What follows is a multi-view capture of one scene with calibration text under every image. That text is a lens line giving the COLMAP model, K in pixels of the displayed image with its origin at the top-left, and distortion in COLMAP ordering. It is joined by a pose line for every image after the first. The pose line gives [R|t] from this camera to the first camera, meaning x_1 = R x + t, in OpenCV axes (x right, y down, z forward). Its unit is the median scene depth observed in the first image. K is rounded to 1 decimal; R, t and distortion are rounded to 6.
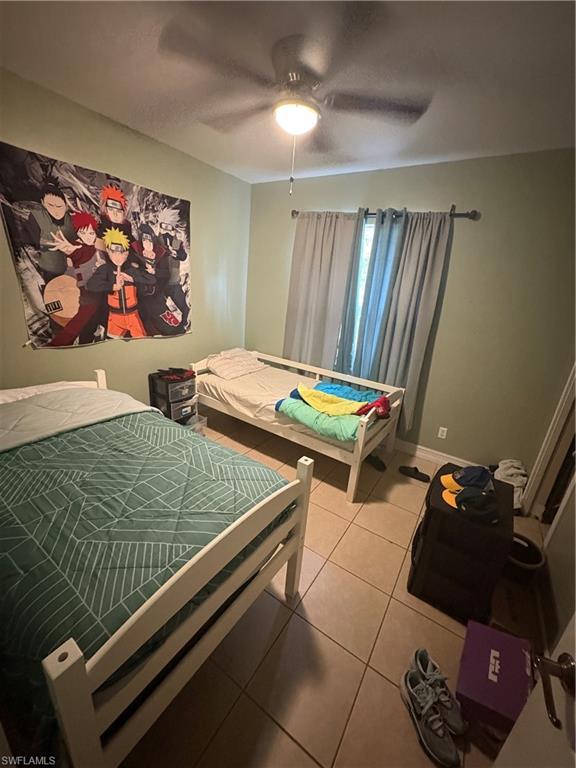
lens RADIAL K [[305.0, 0, 287.2], [0, 305.0, 383.9], [0, 0, 1]] dist [-0.000190, 0.000912]
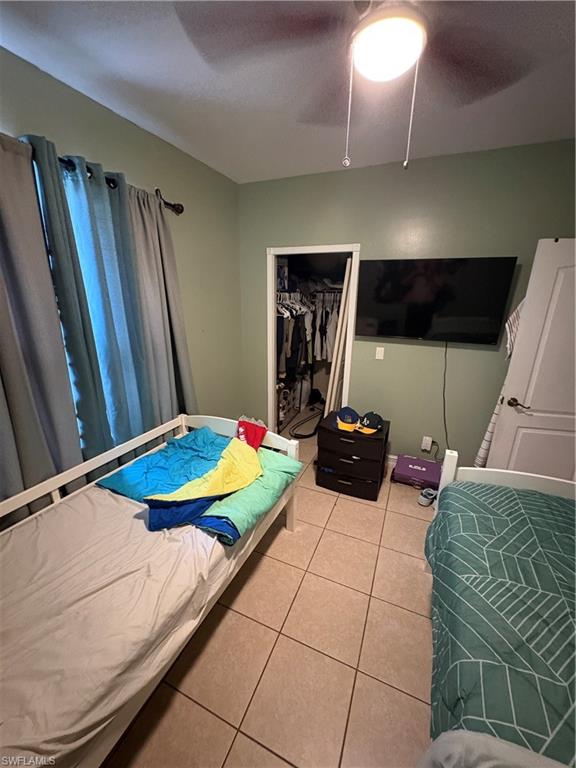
lens RADIAL K [[305.0, 0, 287.2], [0, 305.0, 383.9], [0, 0, 1]] dist [-0.000190, 0.000912]
pose [[-0.179984, -0.361315, 0.914908, -0.417397], [0.286057, 0.870675, 0.400120, -0.328727], [-0.941157, 0.333731, -0.053351, 0.817484]]
